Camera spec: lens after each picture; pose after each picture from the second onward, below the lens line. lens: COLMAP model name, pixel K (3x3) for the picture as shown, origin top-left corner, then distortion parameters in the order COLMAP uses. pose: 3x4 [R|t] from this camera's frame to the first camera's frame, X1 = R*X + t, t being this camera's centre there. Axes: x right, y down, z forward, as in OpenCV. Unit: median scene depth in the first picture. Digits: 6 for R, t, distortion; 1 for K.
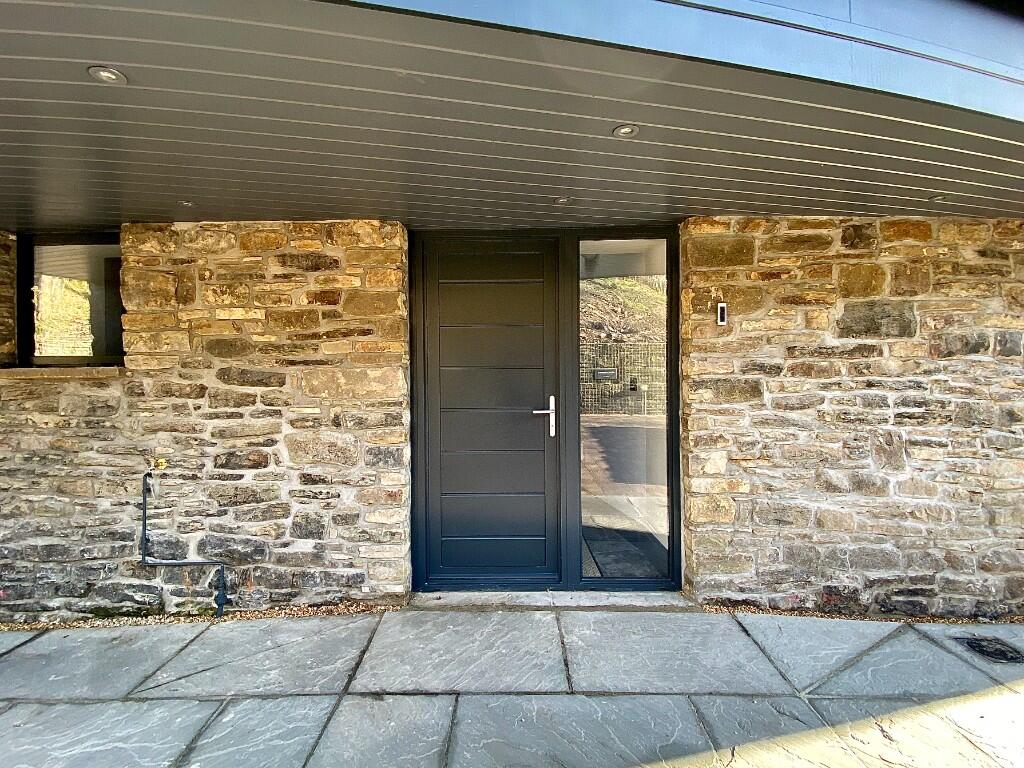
lens RADIAL K [[412.9, 0, 511.2], [0, 412.9, 380.3], [0, 0, 1]] dist [0.038691, -0.032029]
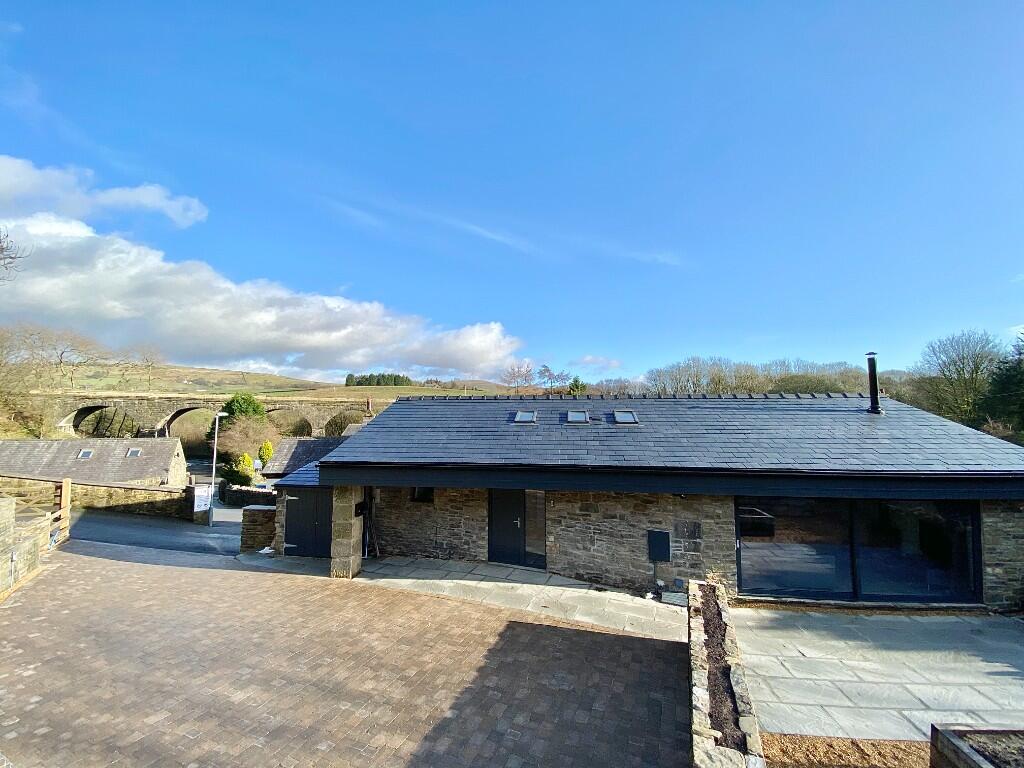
lens RADIAL K [[415.5, 0, 512.0], [0, 415.5, 384.0], [0, 0, 1]] dist [0.012799, -0.016744]
pose [[0.927714, -0.021263, -0.372686, 1.740144], [-0.014311, 0.995616, -0.092428, -0.983102], [0.373017, 0.091081, 0.923343, -3.242939]]
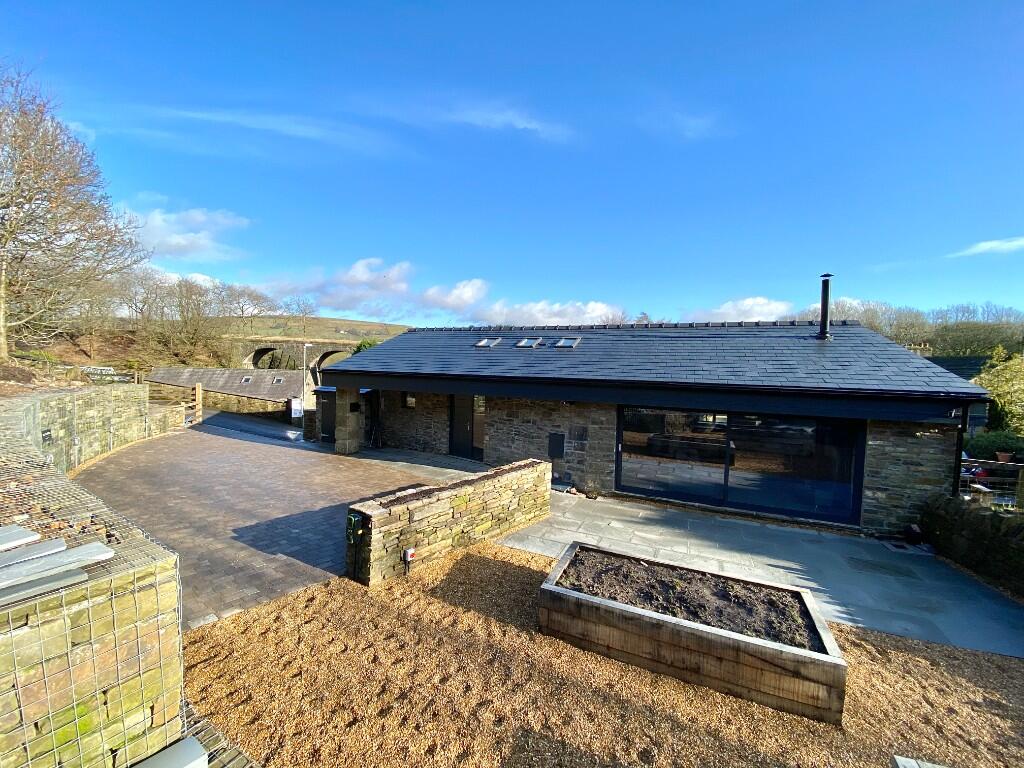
lens RADIAL K [[412.9, 0, 511.2], [0, 412.9, 380.3], [0, 0, 1]] dist [0.038691, -0.032029]
pose [[0.787293, 0.049853, -0.614560, 3.899668], [-0.044614, 0.998719, 0.023863, -0.670020], [0.614962, 0.008631, 0.788509, -2.936911]]
